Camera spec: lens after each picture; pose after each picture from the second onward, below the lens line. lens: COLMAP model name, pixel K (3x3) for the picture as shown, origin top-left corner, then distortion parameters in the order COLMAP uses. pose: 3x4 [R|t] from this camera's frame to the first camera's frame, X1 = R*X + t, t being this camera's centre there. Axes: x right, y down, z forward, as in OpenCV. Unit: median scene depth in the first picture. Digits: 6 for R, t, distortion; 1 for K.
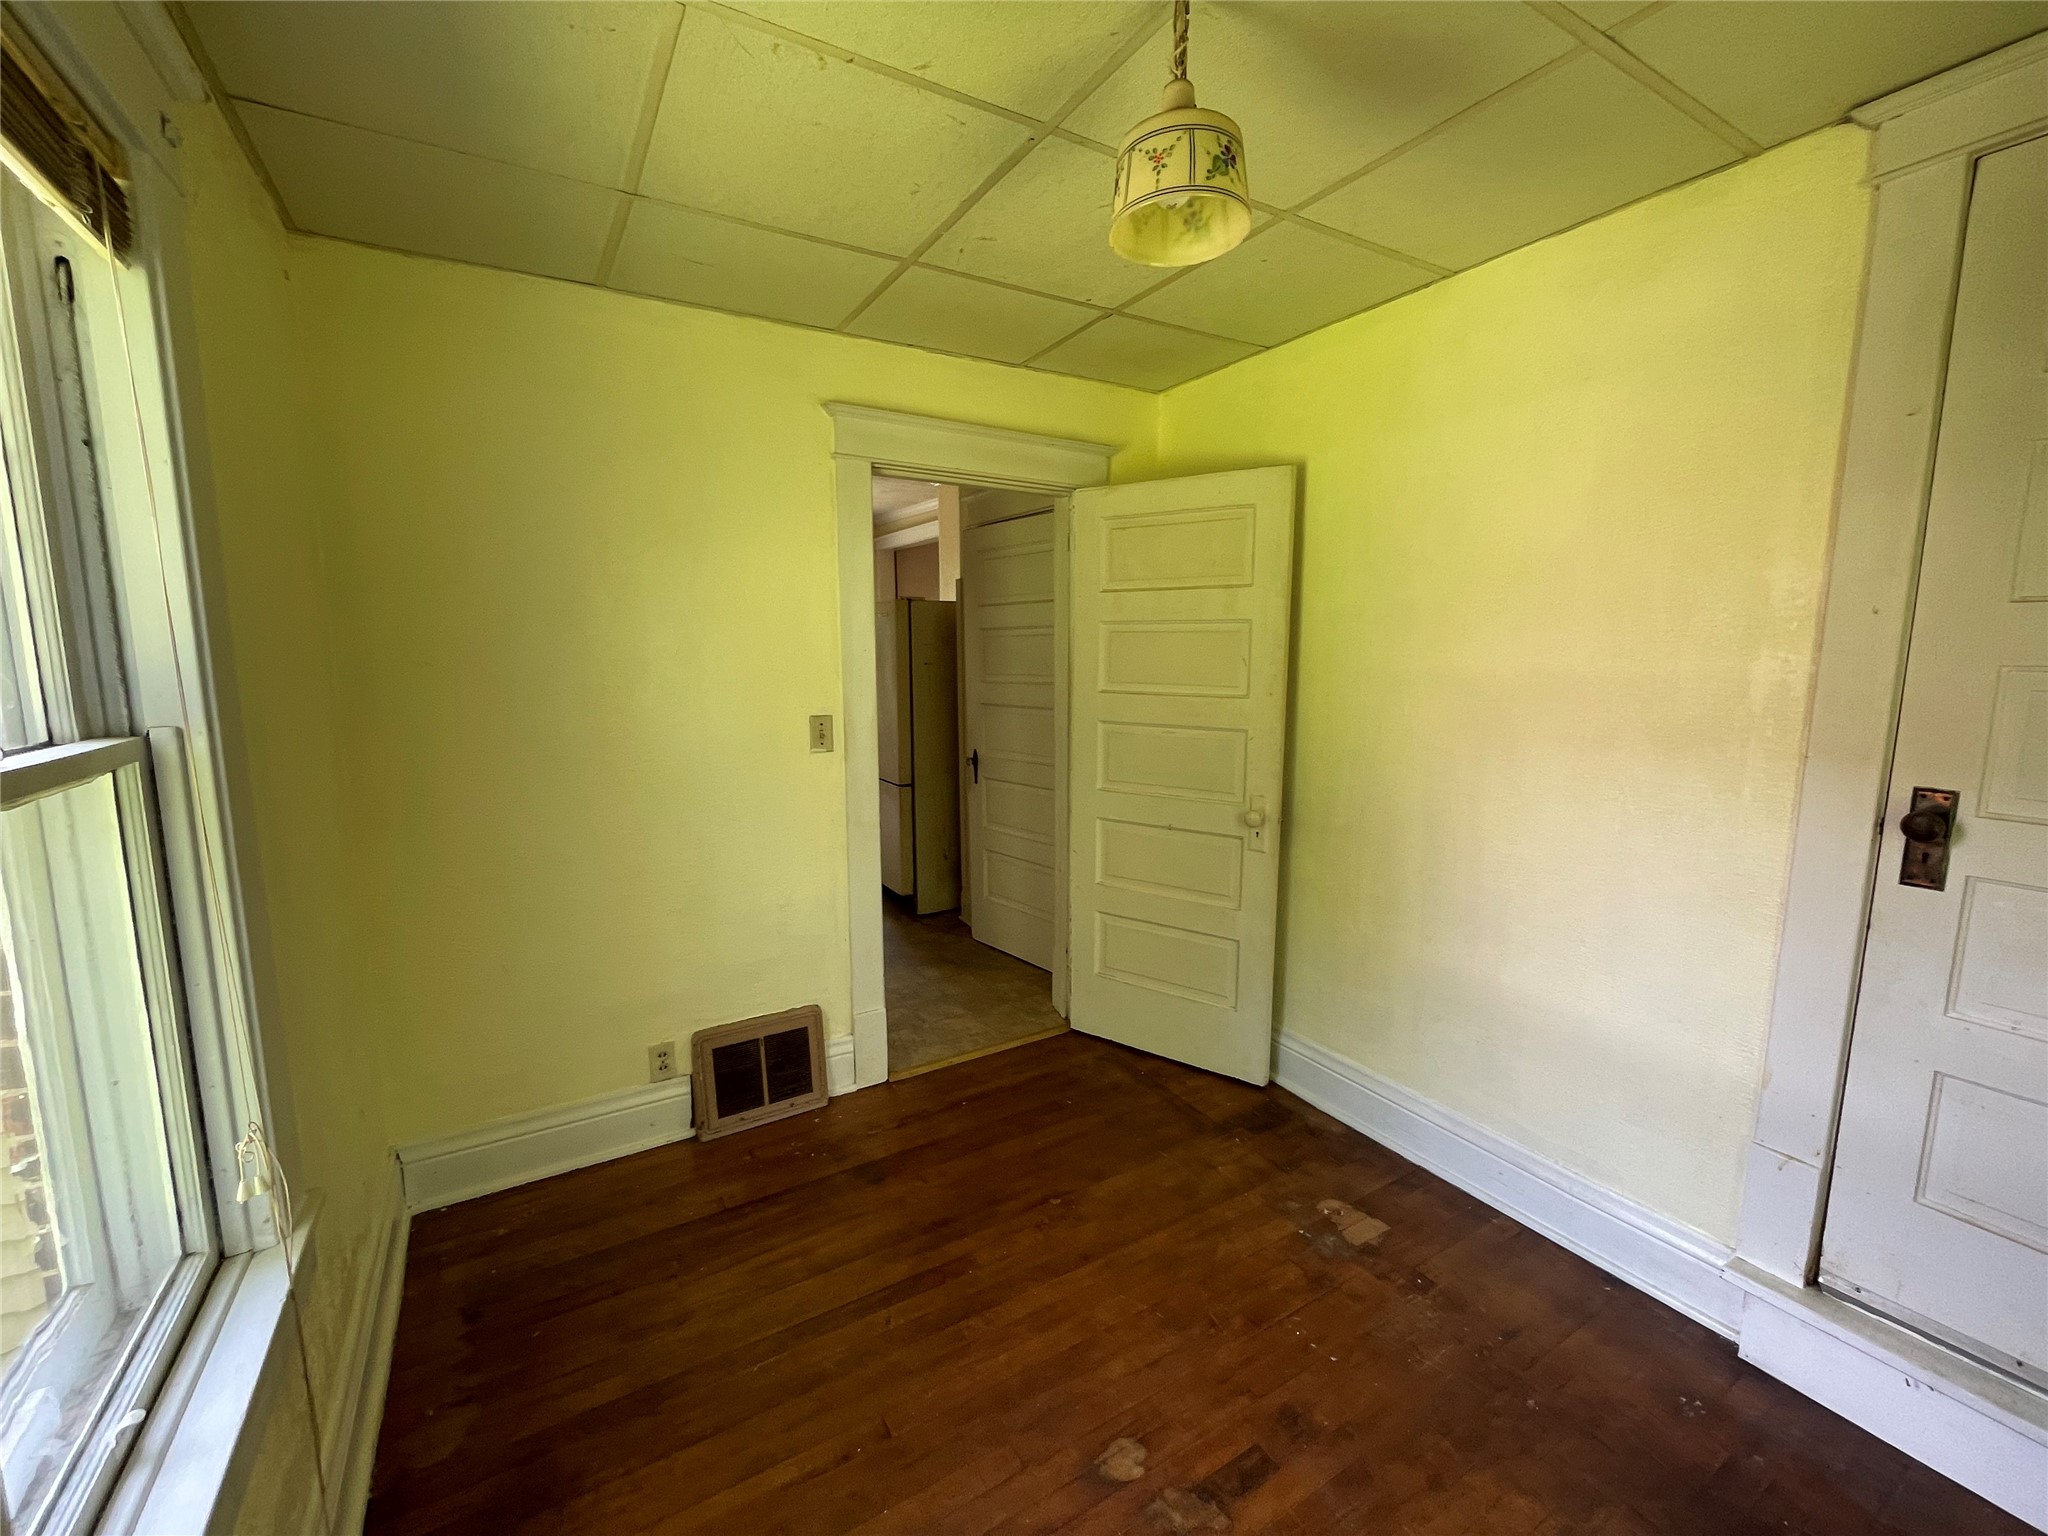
lens RADIAL K [[832.3, 0, 1021.1], [0, 832.3, 761.3], [0, 0, 1]] dist [0.000138, 0.000612]
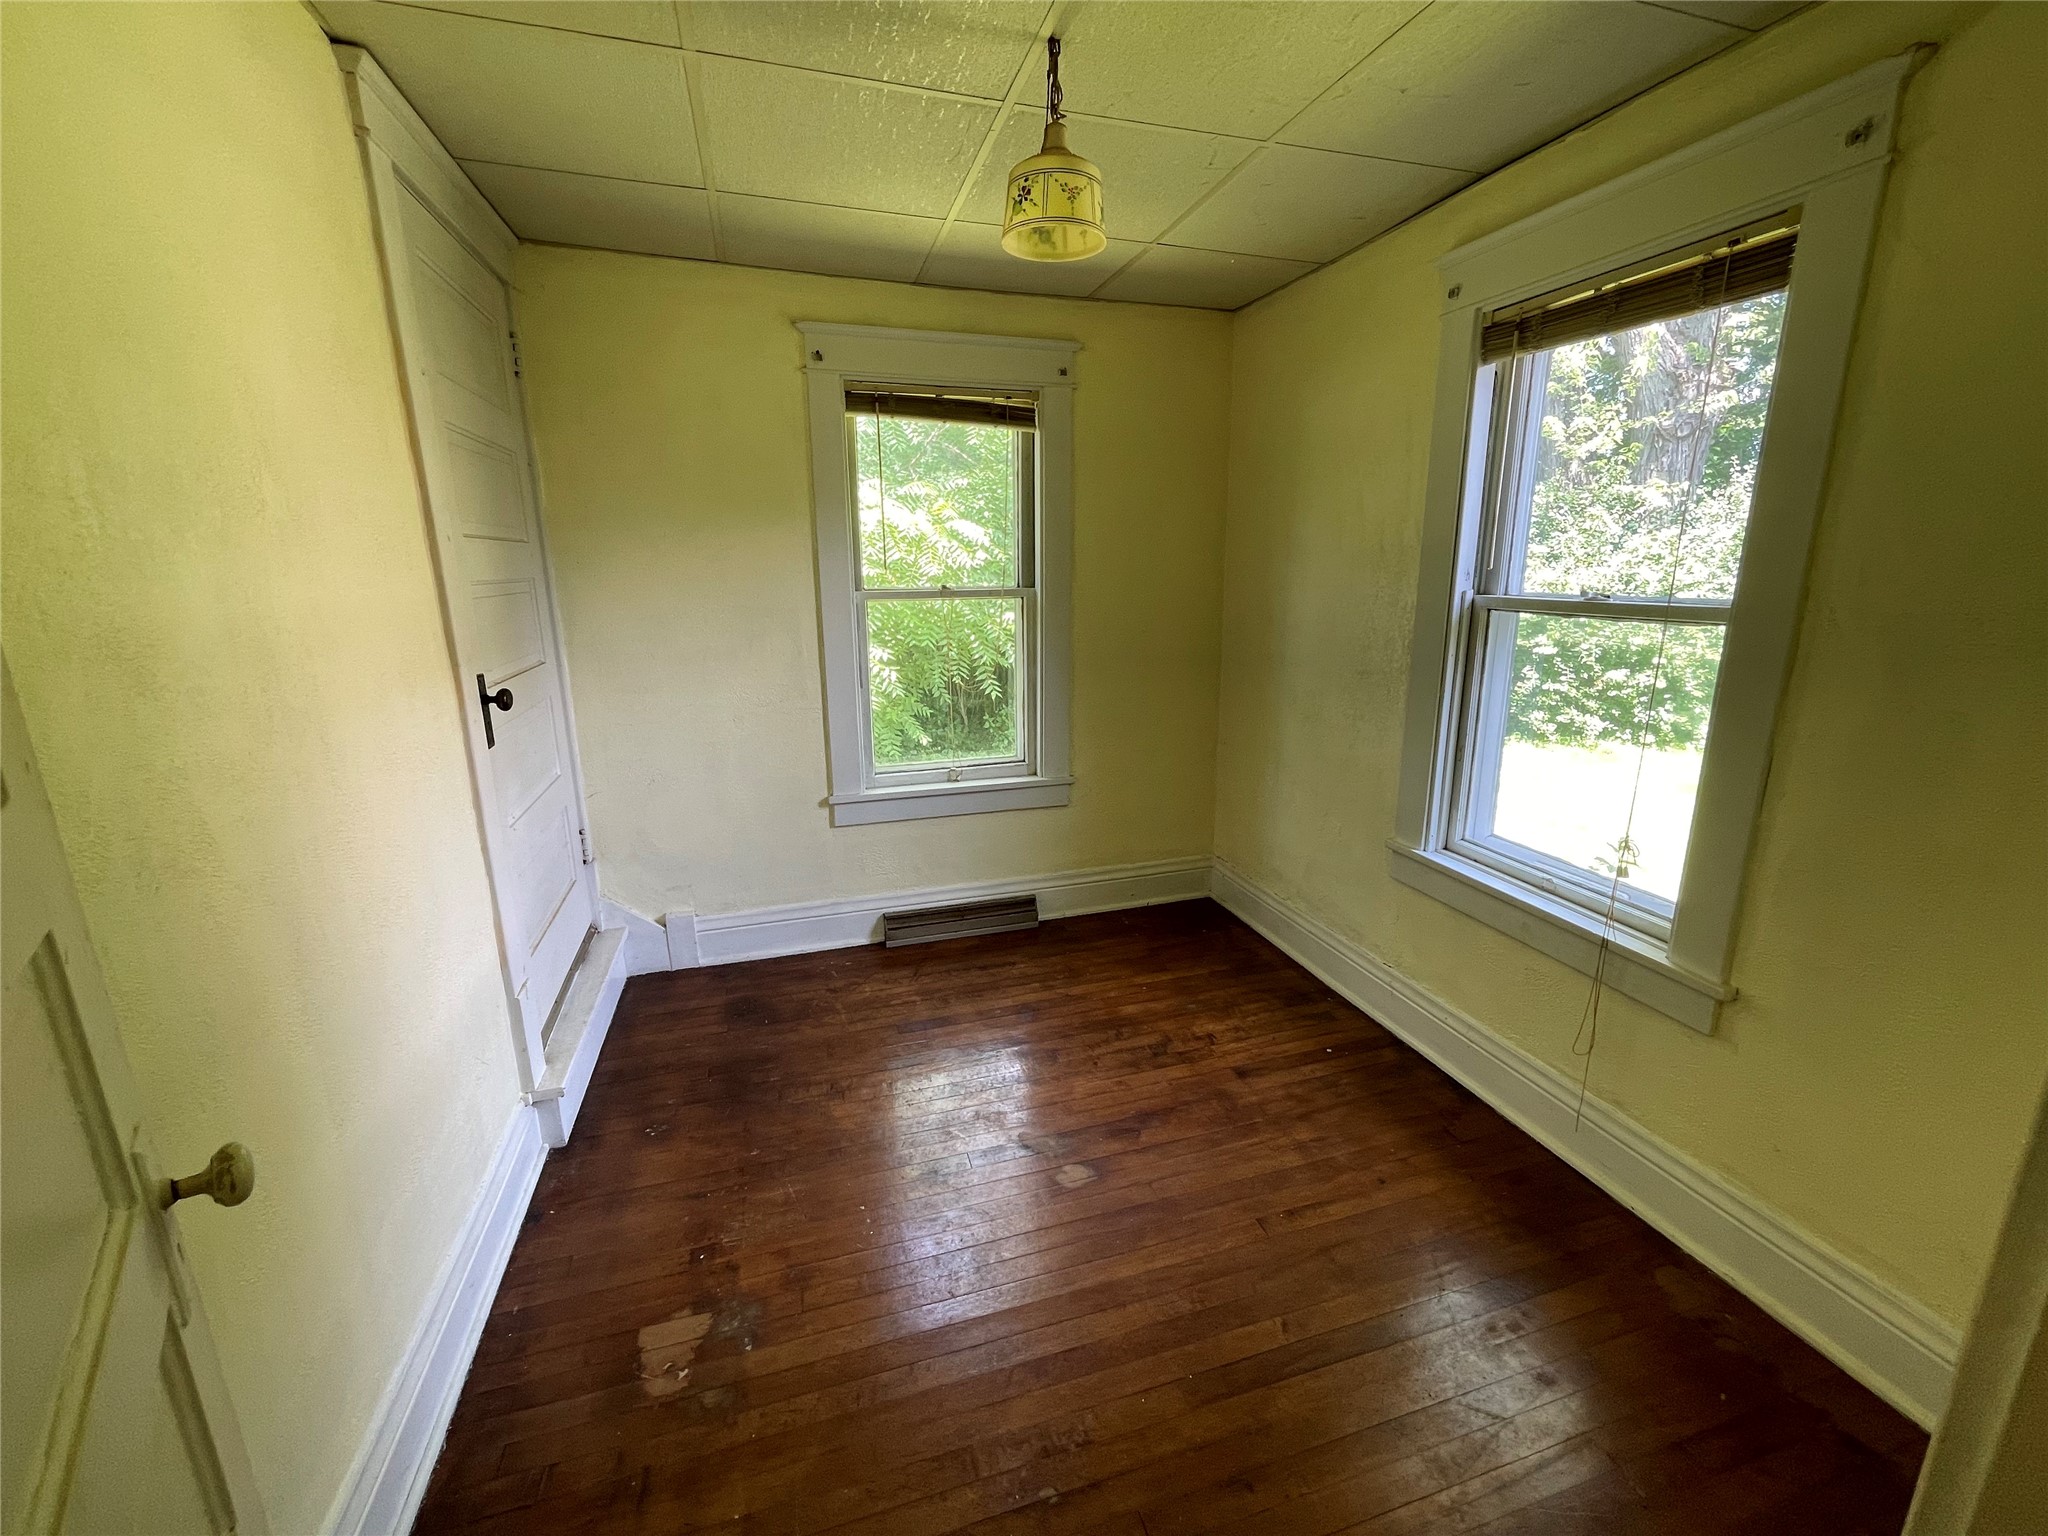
lens RADIAL K [[832.3, 0, 1028.9], [0, 832.3, 761.1], [0, 0, 1]] dist [0.000138, 0.000612]
pose [[-0.970365, -0.049256, 0.236571, -0.071560], [0.042112, 0.929553, 0.366276, -0.220544], [-0.237947, 0.365384, -0.899931, 1.567413]]
